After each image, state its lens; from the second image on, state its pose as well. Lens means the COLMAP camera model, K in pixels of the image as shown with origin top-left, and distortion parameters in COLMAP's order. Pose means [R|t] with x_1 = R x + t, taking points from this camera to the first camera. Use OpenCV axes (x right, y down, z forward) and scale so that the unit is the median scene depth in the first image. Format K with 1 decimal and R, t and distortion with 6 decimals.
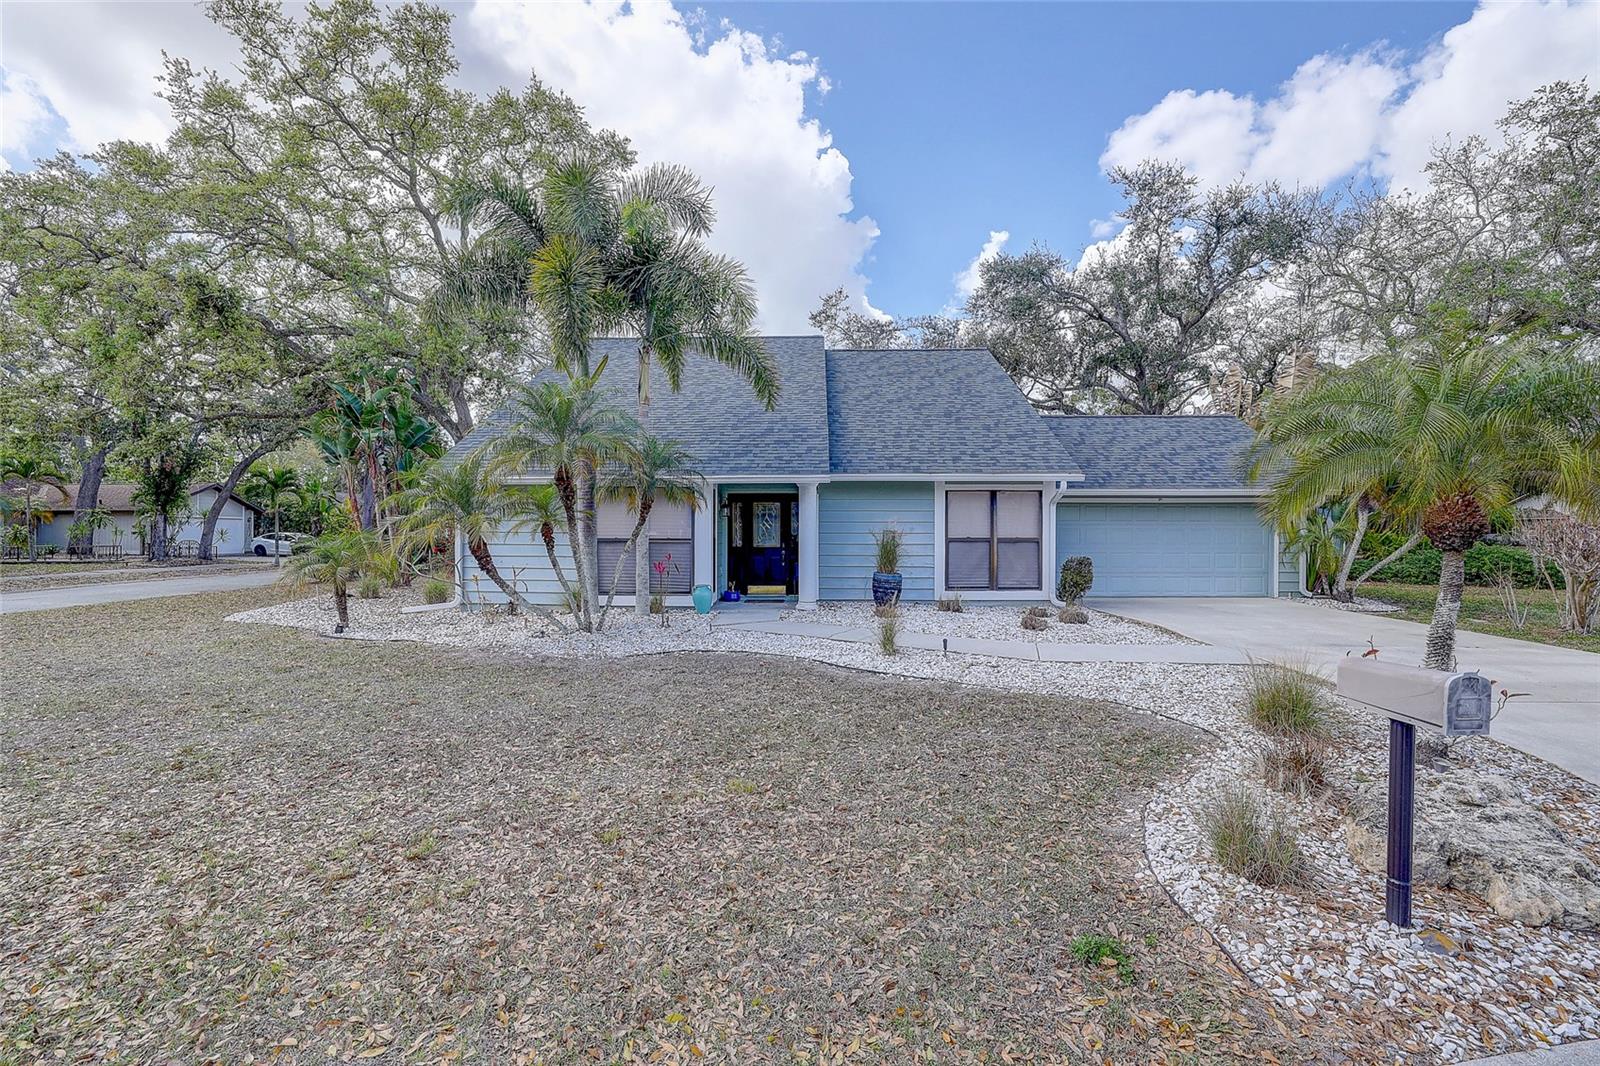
lens RADIAL K [[691.1, 0, 799.9], [0, 691.1, 532.3], [0, 0, 1]] dist [-0.031794, 0.006283]
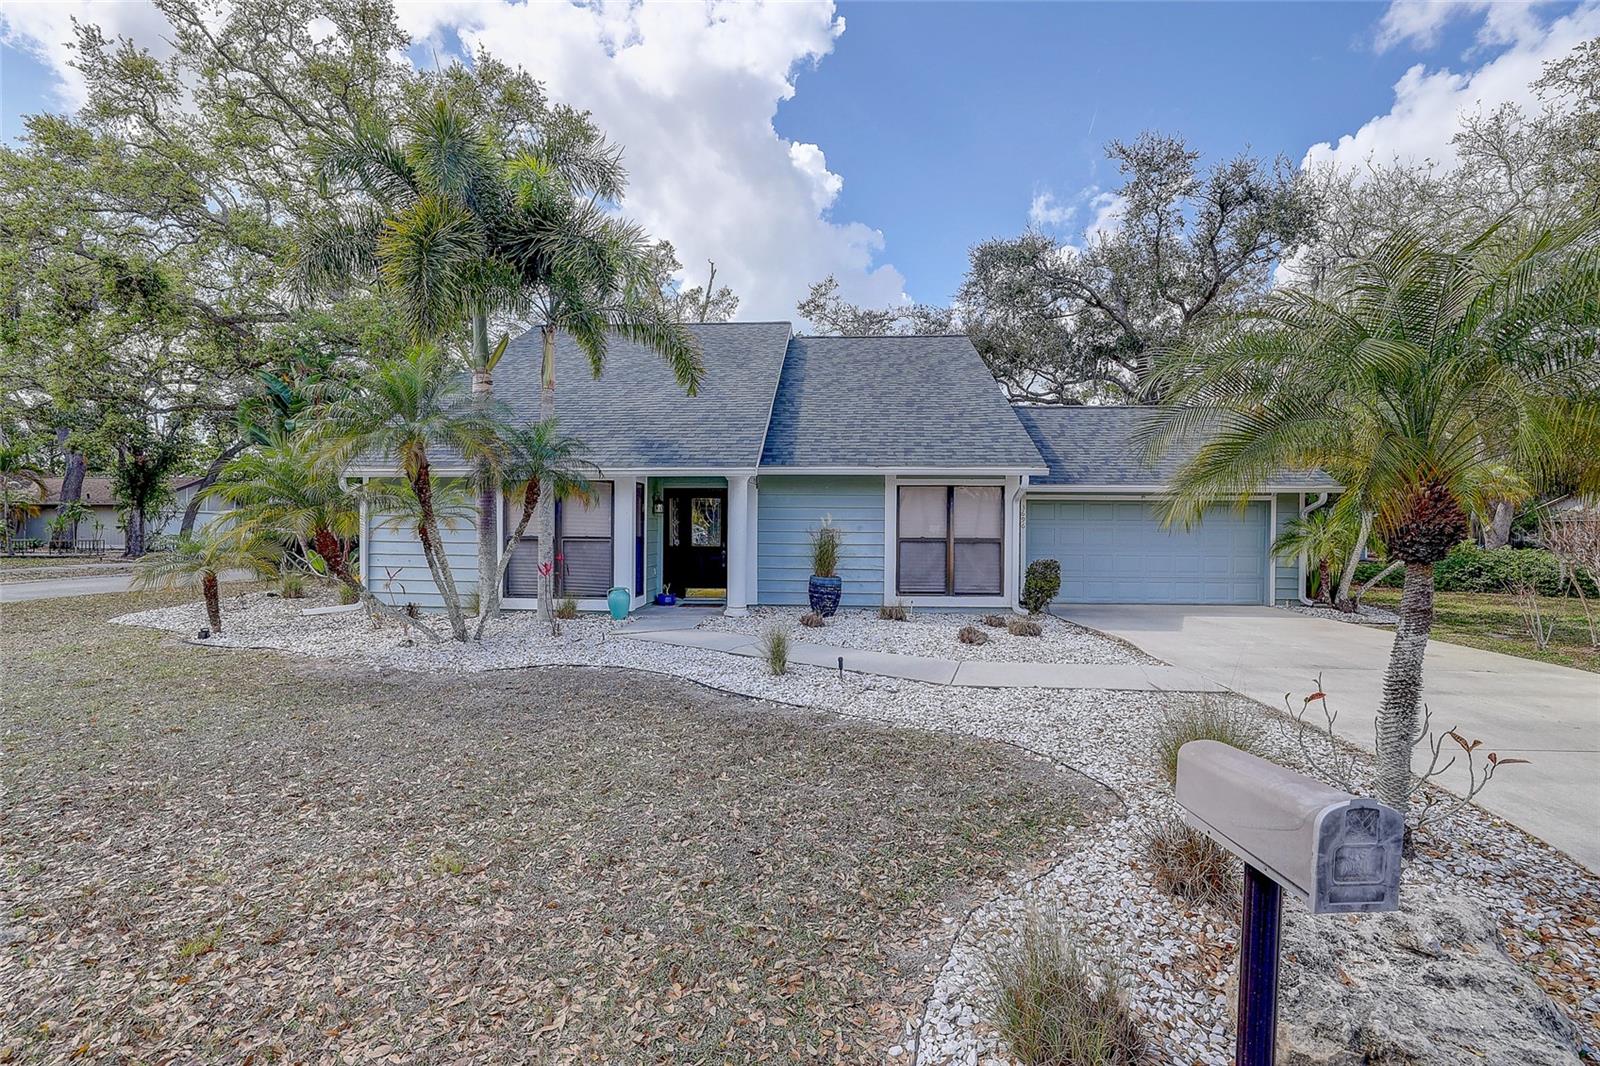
lens RADIAL K [[691.1, 0, 802.5], [0, 691.1, 533.6], [0, 0, 1]] dist [-0.031794, 0.006283]
pose [[0.999621, 0.006108, -0.026847, 0.111635], [-0.005988, 0.999972, 0.004569, -0.001012], [0.026874, -0.004407, 0.999629, 0.088860]]
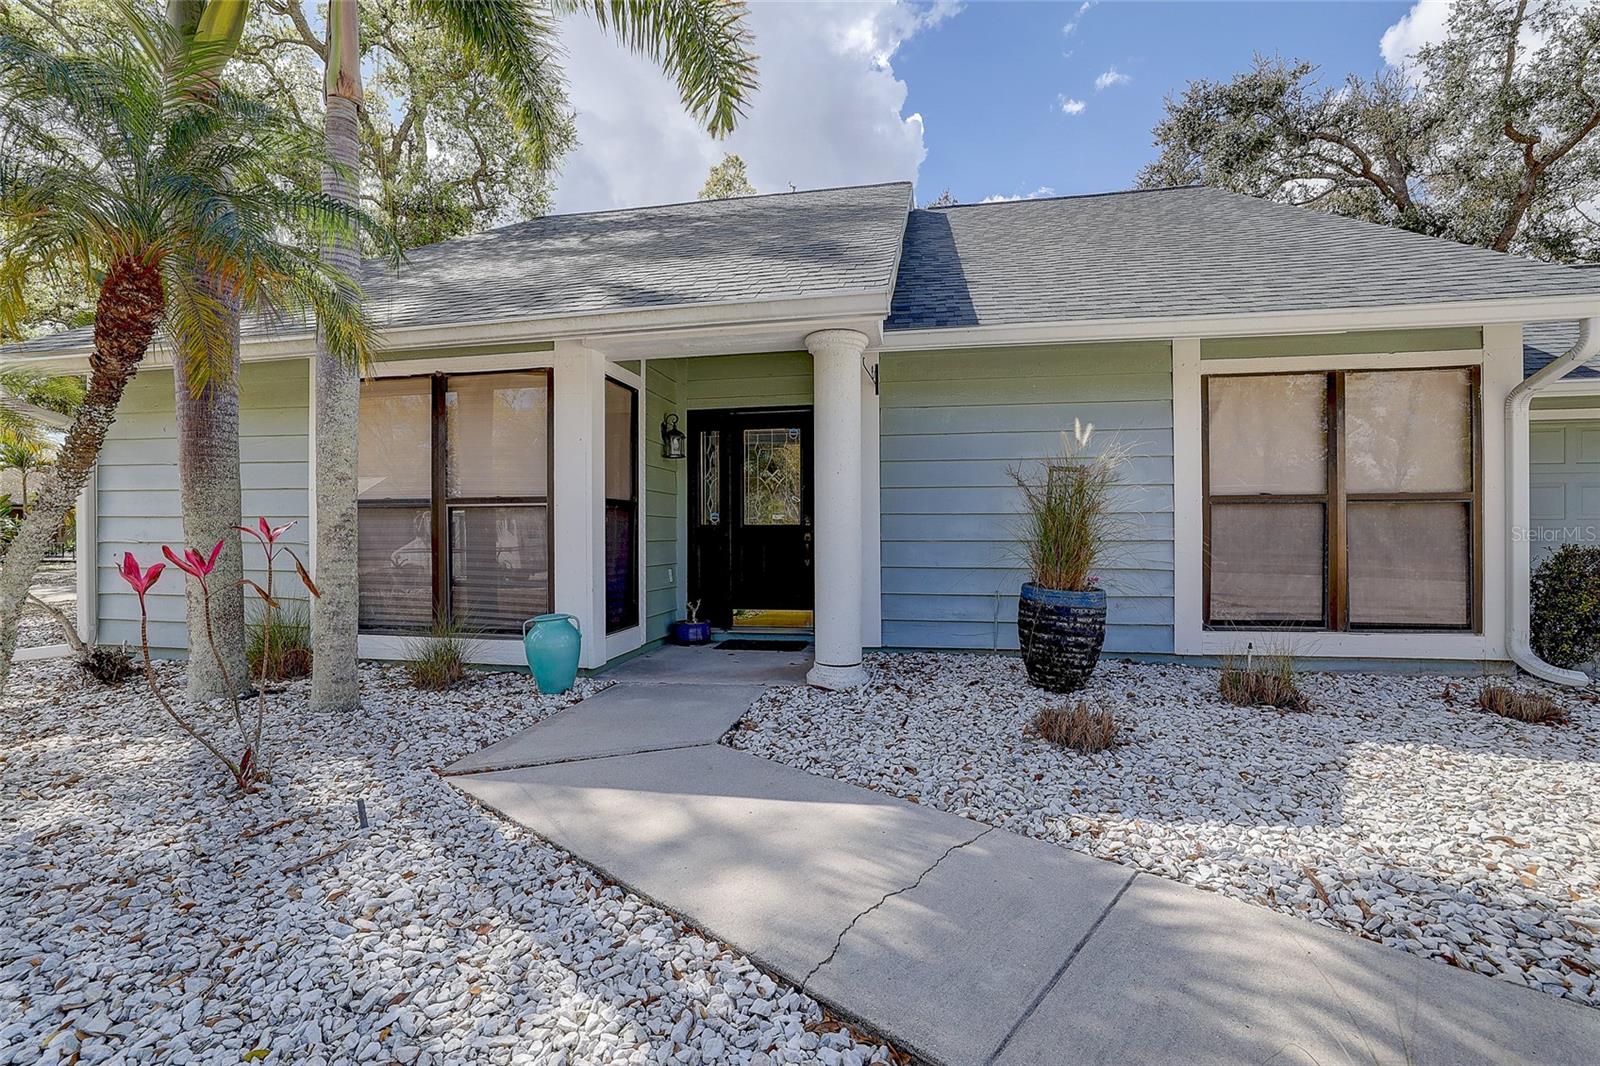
lens RADIAL K [[691.1, 0, 810.8], [0, 691.1, 535.7], [0, 0, 1]] dist [-0.031794, 0.006283]
pose [[0.989290, -0.004608, -0.145889, 0.047064], [0.004596, 0.999989, -0.000416, 0.030289], [0.145889, -0.000259, 0.989301, 0.584343]]
